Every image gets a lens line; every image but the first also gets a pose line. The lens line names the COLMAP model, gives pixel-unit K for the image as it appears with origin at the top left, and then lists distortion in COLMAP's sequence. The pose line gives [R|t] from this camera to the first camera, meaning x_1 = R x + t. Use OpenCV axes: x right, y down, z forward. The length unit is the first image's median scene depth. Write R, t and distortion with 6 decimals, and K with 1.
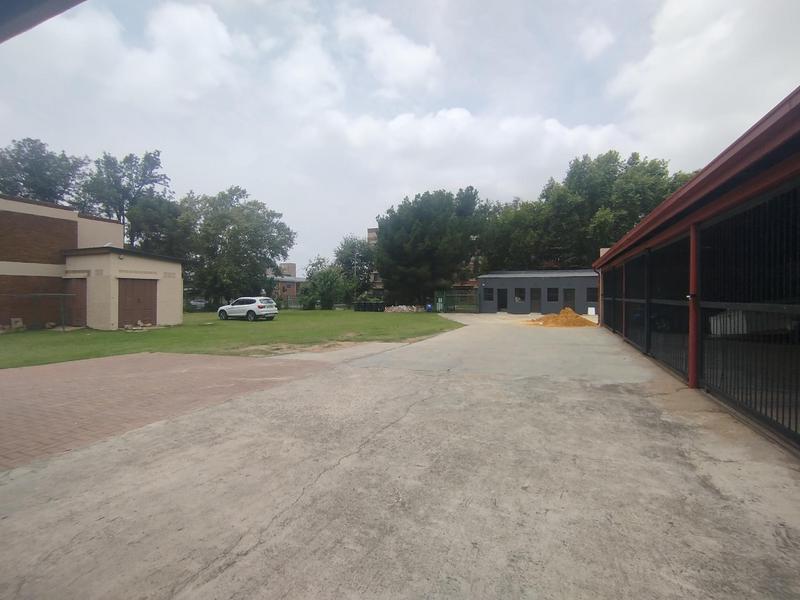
lens RADIAL K [[368.9, 0, 401.3], [0, 368.9, 297.4], [0, 0, 1]] dist [-0.034117, 0.028170]
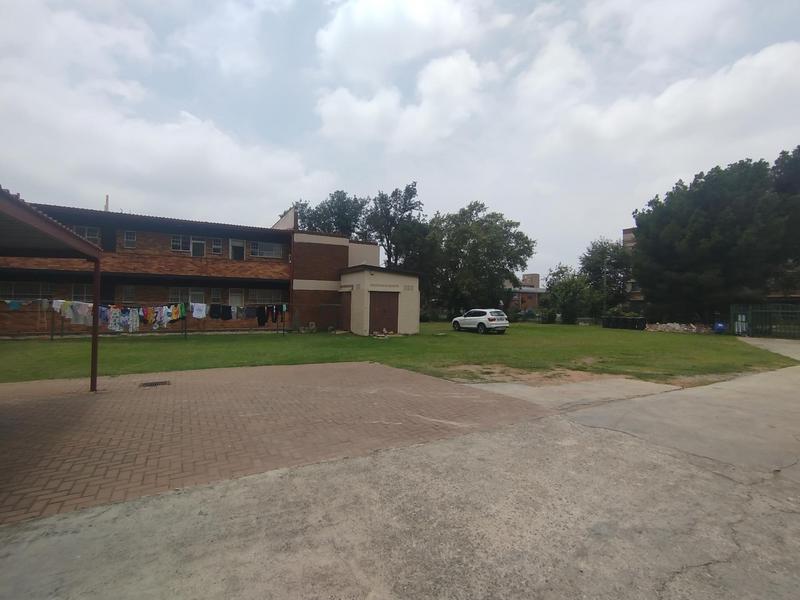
lens RADIAL K [[368.9, 0, 401.3], [0, 368.9, 297.4], [0, 0, 1]] dist [-0.034117, 0.028170]
pose [[0.801512, -0.000827, -0.597979, 0.003684], [-0.017318, 0.999547, -0.024596, -0.002807], [0.597728, 0.030070, 0.801135, 0.058322]]
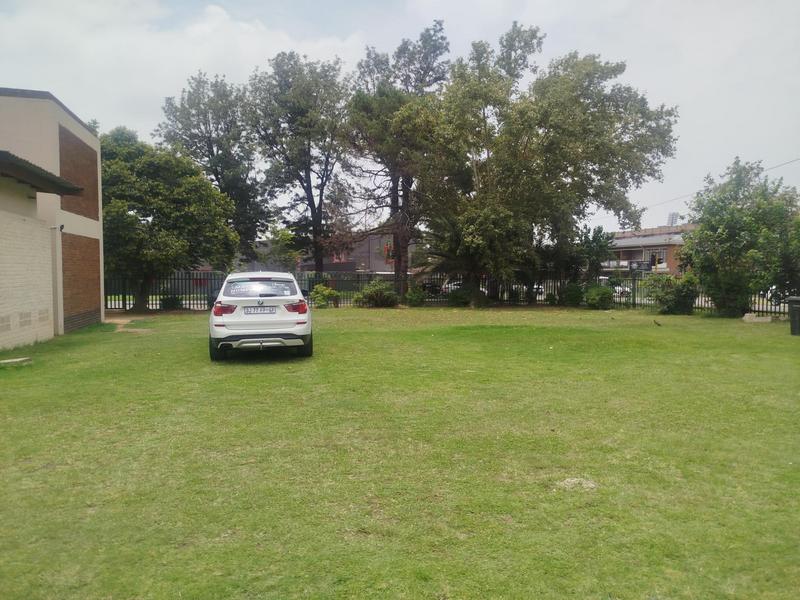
lens RADIAL K [[560.5, 0, 400.0], [0, 560.5, 300.0], [0, 0, 1]] dist [0.001179, 0.001031]
pose [[0.613119, 0.040675, -0.788942, 0.011399], [-0.012982, 0.999058, 0.041420, 0.001322], [0.789884, -0.015153, 0.613070, 0.578834]]
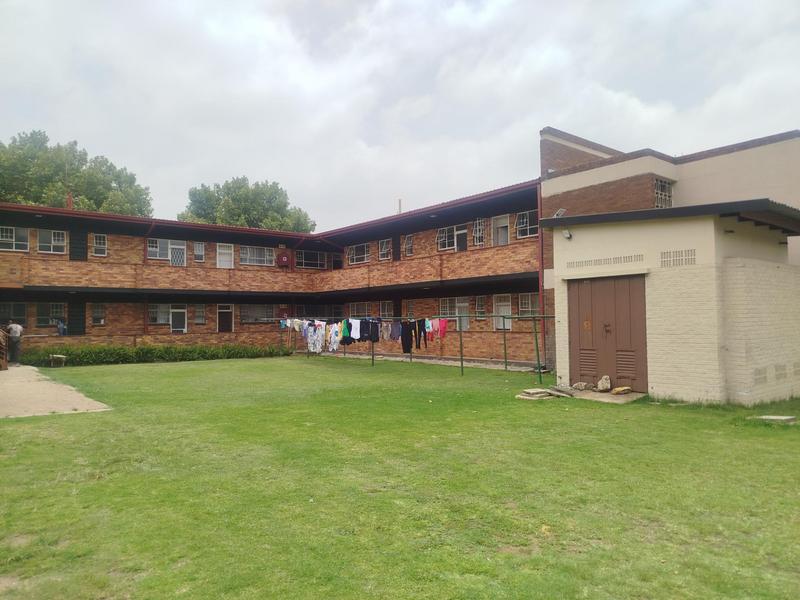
lens RADIAL K [[560.5, 0, 400.0], [0, 560.5, 300.0], [0, 0, 1]] dist [0.001179, 0.001031]
pose [[-0.468772, -0.030139, -0.882805, -0.016991], [0.004891, 0.999314, -0.036713, -0.000852], [0.883305, -0.021528, -0.468303, 0.562692]]
